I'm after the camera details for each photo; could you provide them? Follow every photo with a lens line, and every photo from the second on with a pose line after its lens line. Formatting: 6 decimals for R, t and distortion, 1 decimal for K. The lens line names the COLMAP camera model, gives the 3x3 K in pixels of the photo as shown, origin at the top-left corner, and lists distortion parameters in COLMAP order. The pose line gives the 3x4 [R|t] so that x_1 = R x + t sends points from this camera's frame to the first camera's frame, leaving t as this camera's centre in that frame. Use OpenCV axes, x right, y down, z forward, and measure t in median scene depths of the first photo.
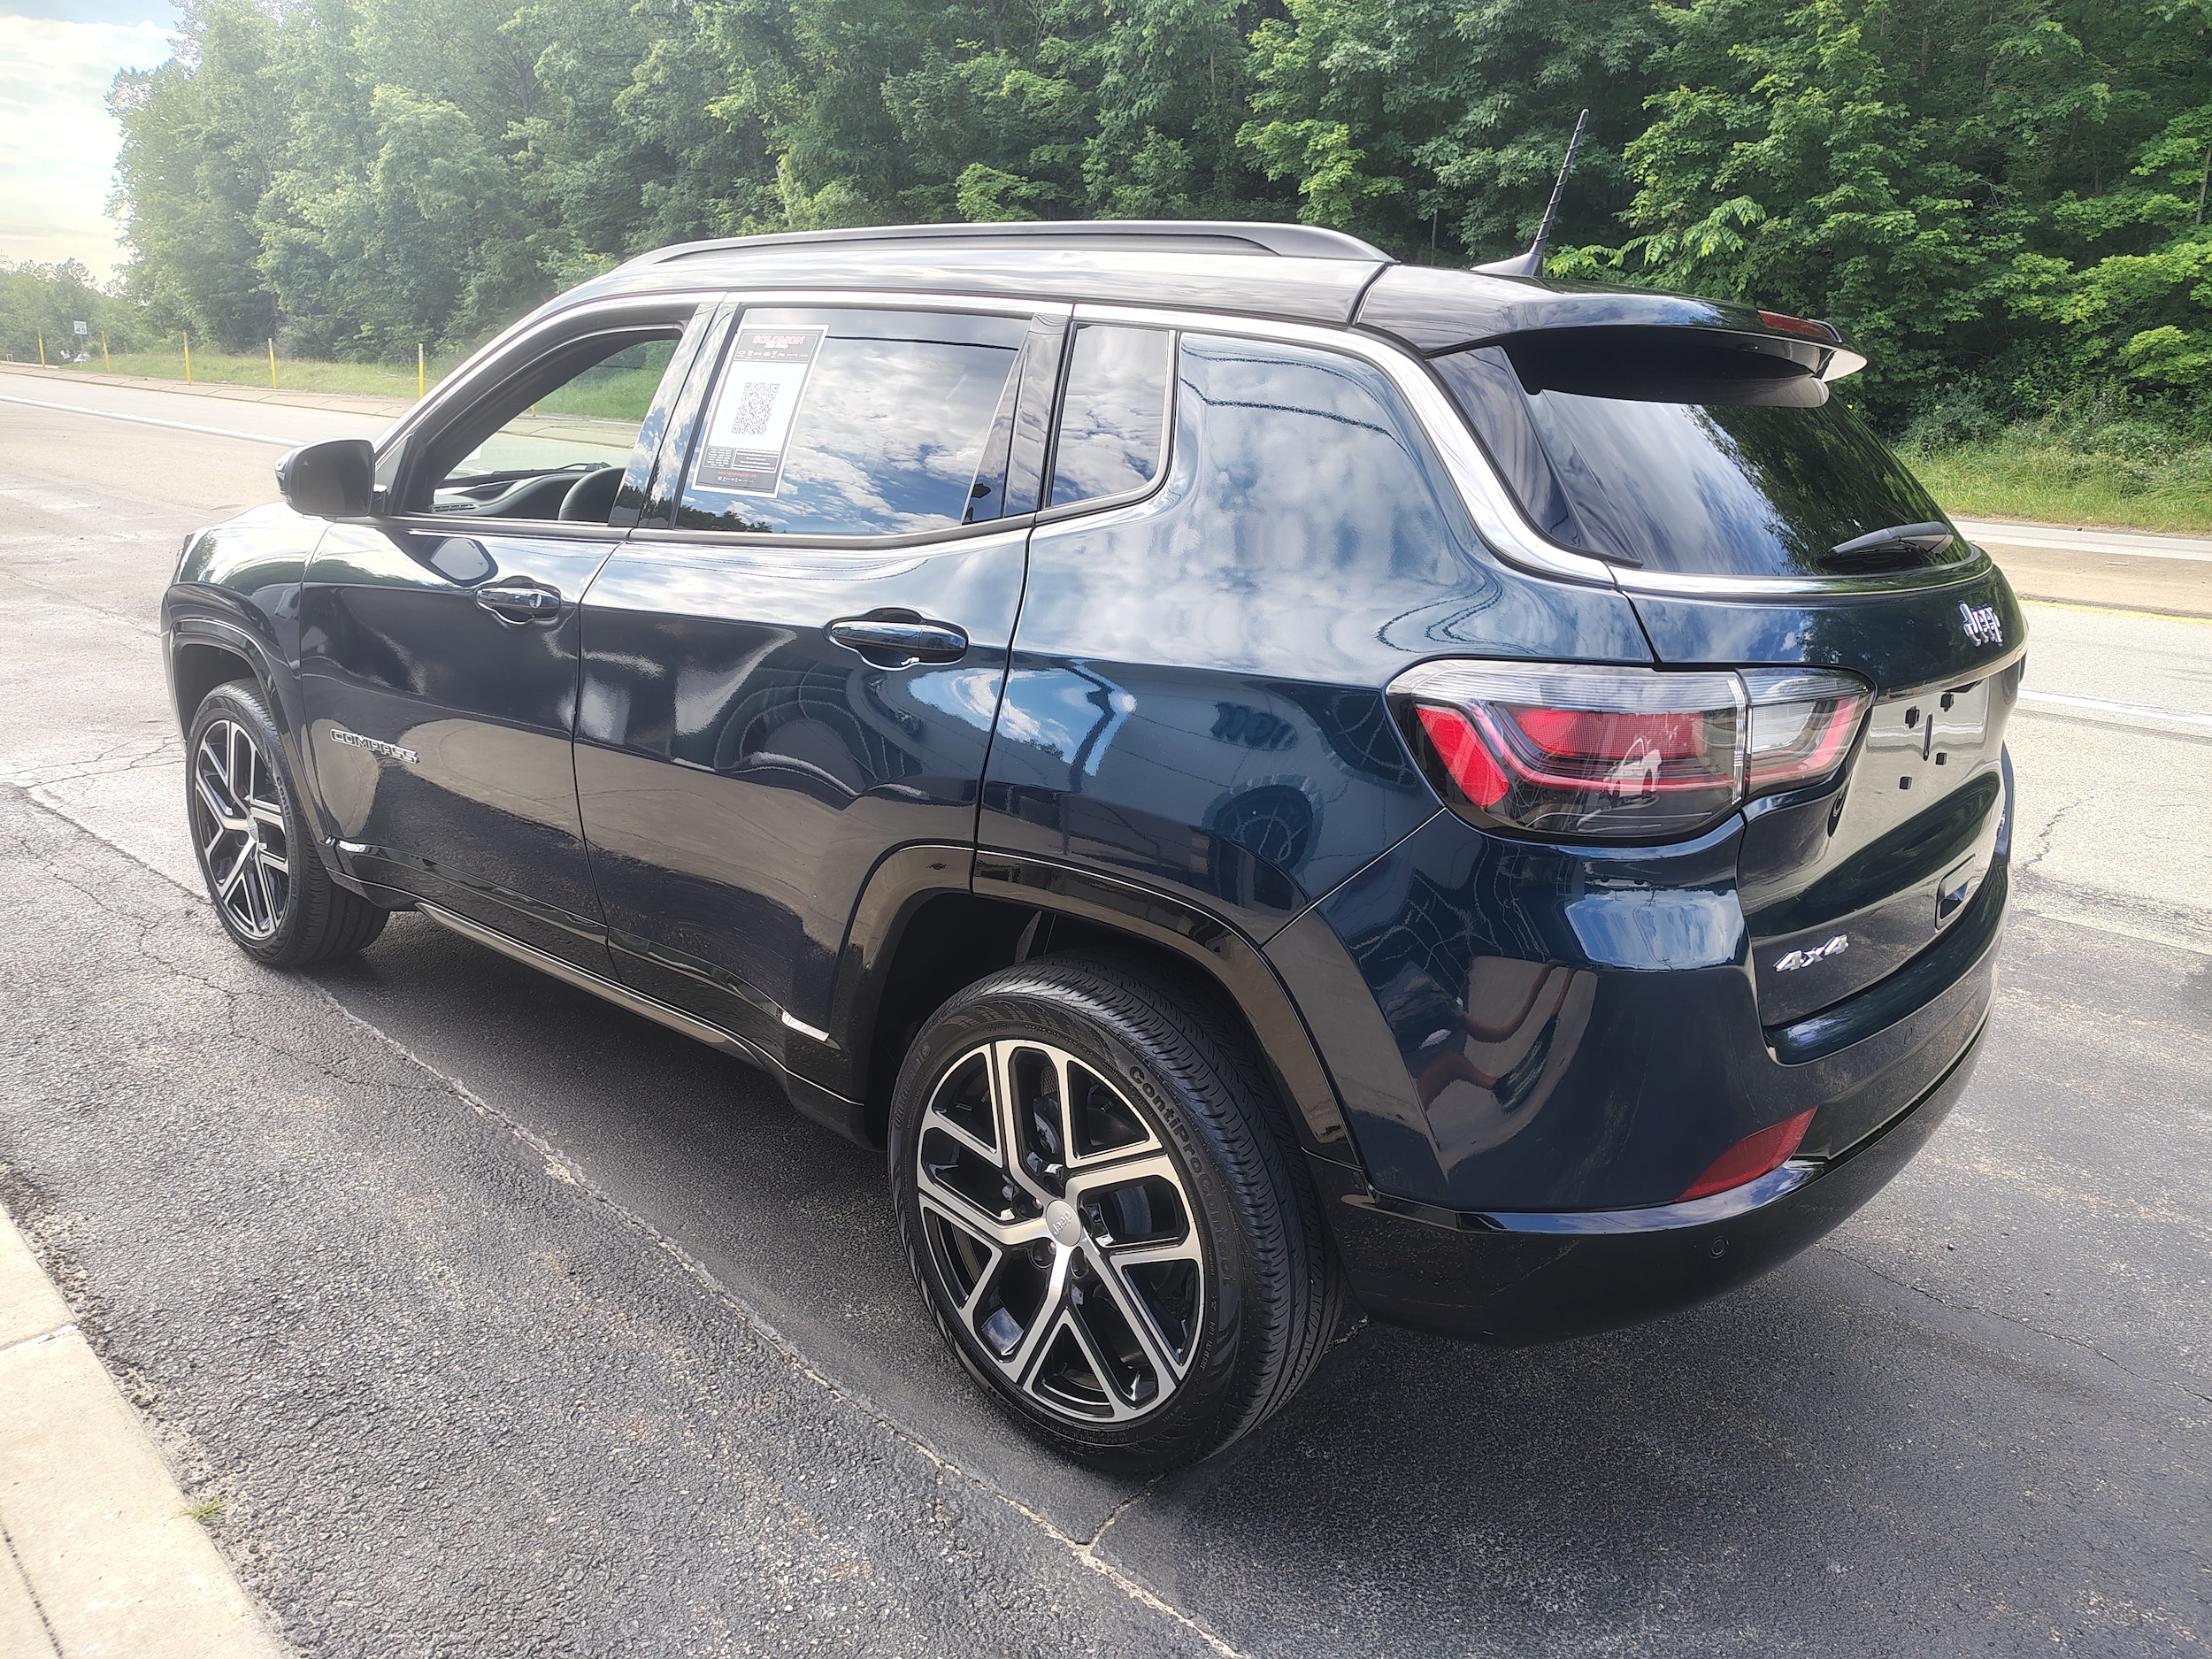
lens RADIAL K [[1517.2, 0, 1120.8], [0, 1517.2, 833.6], [0, 0, 1]] dist [0.018667, -0.013637]
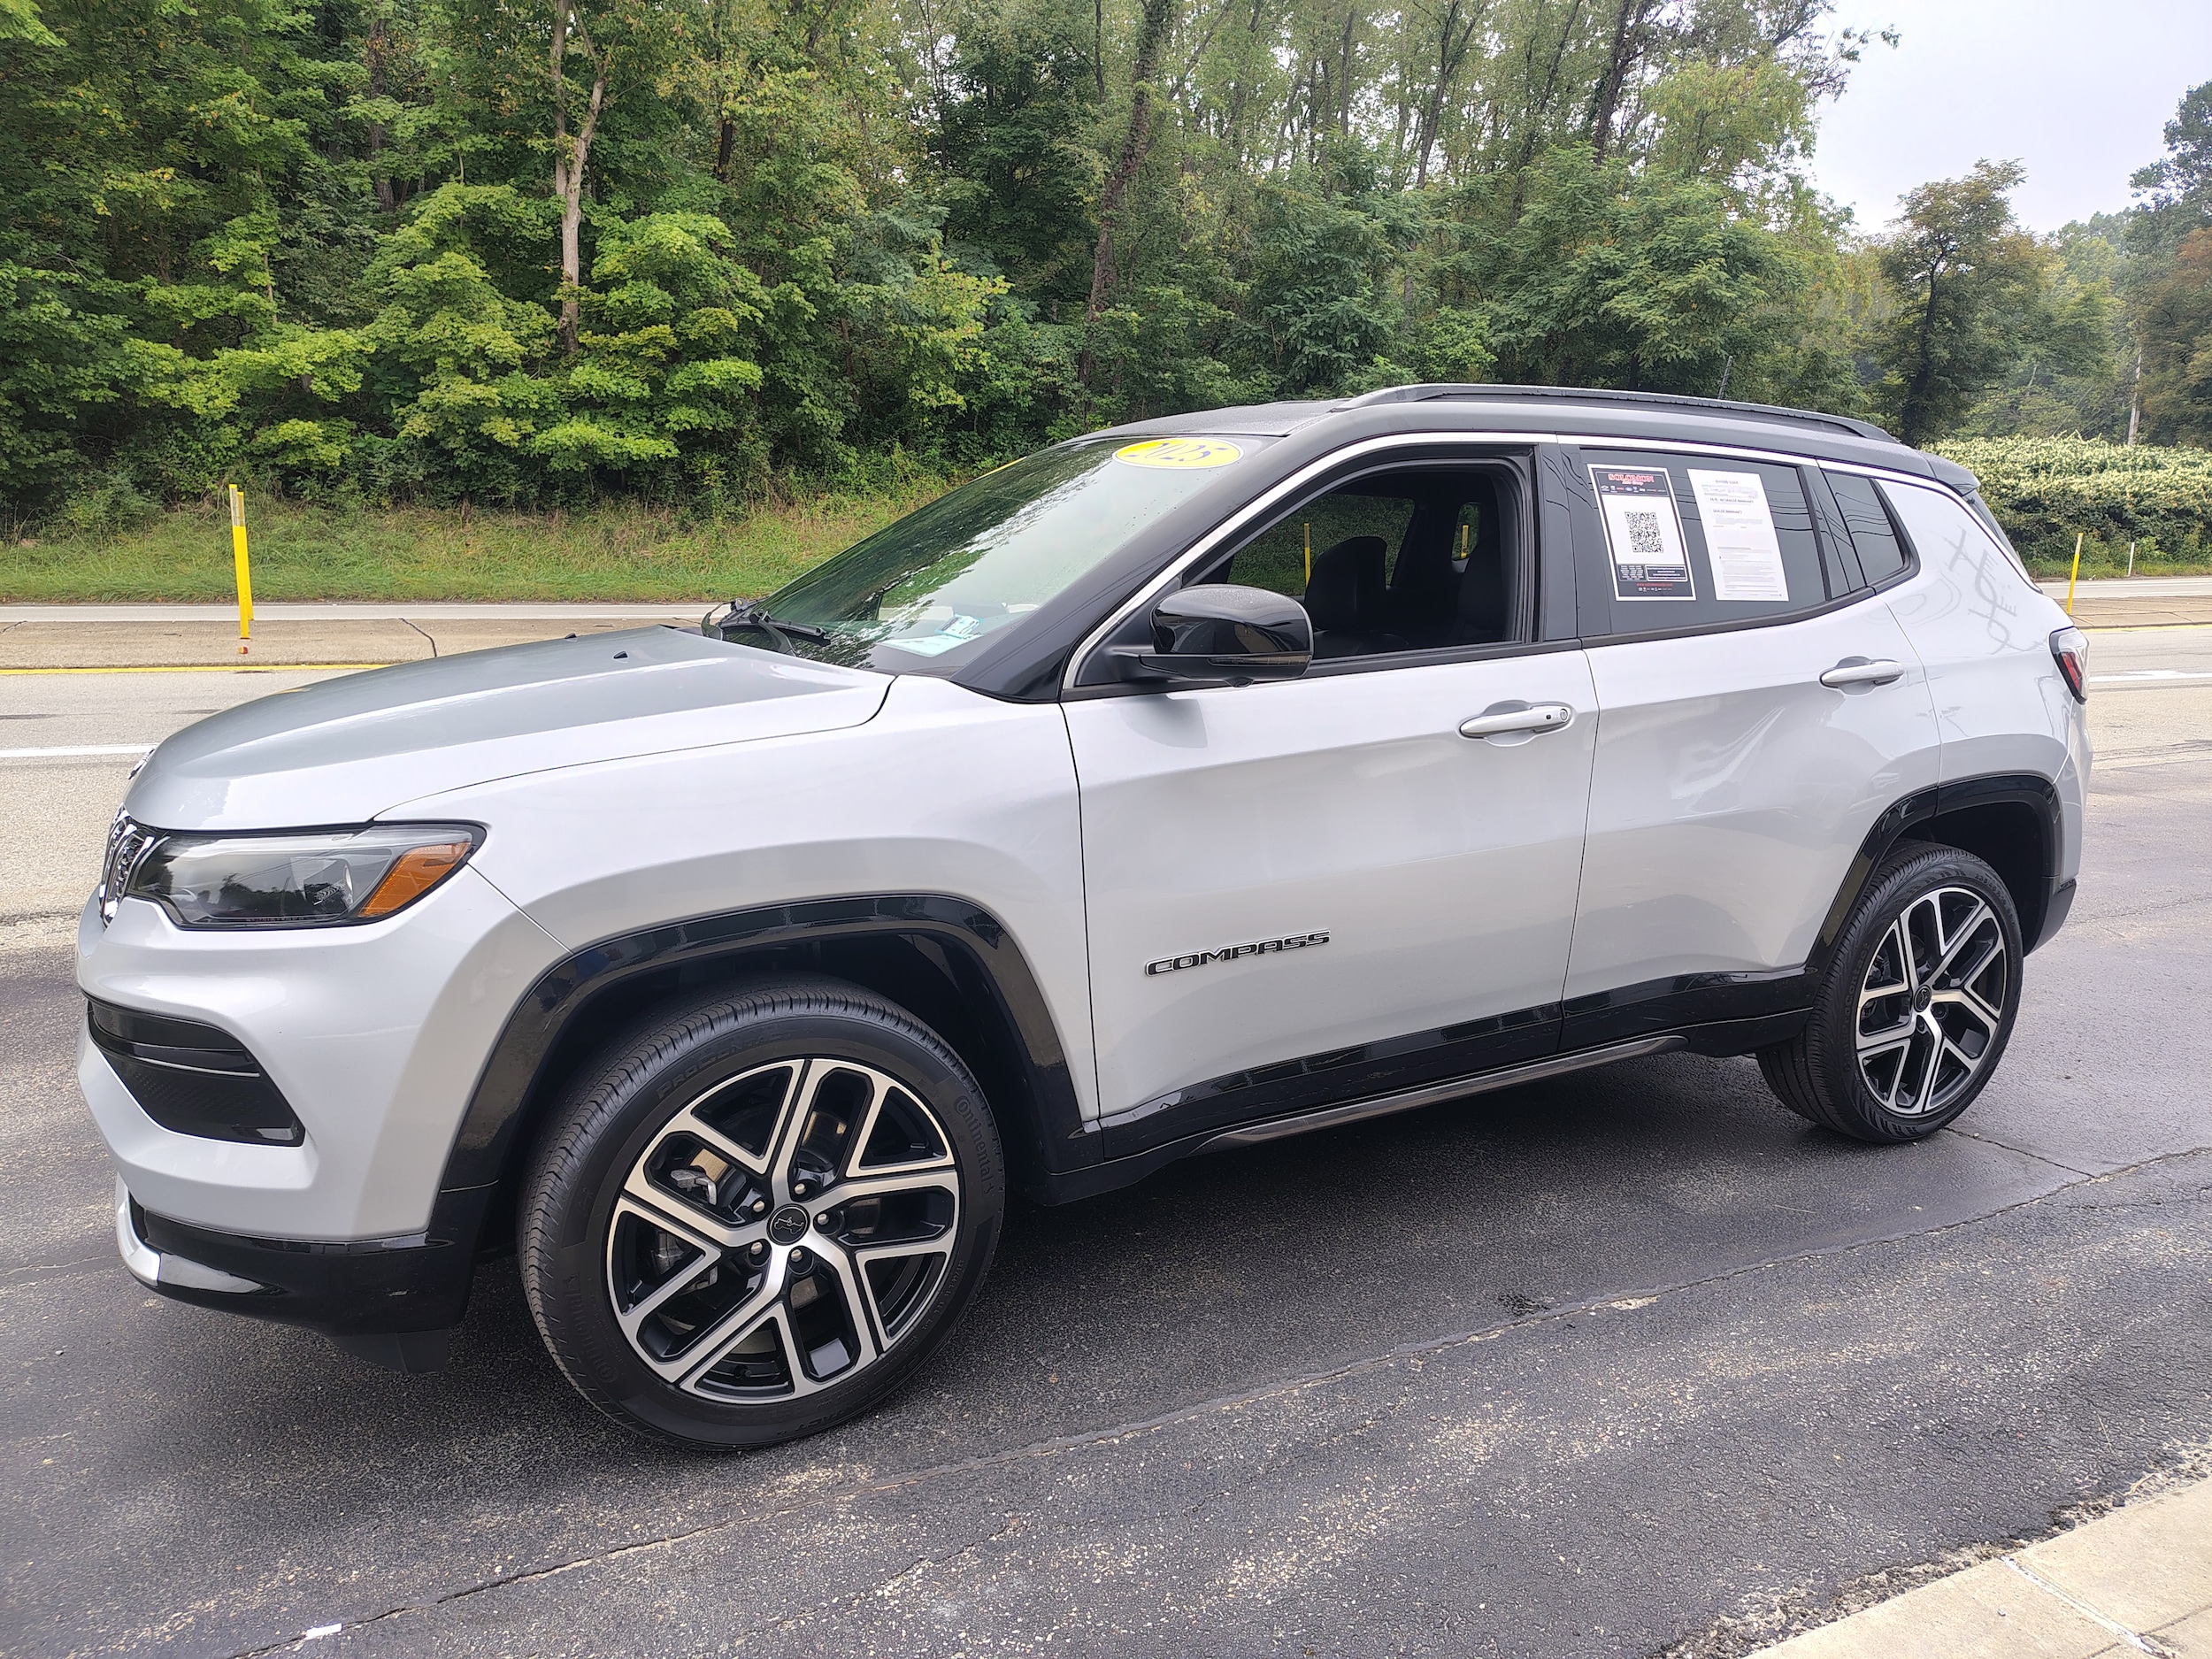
lens RADIAL K [[1517.2, 0, 1139.0], [0, 1517.2, 879.6], [0, 0, 1]] dist [0.018667, -0.013637]
pose [[0.364129, -0.239260, 0.900091, -0.143835], [0.257111, 0.954706, 0.149764, -0.027034], [-0.895156, 0.176890, 0.409153, 0.082073]]
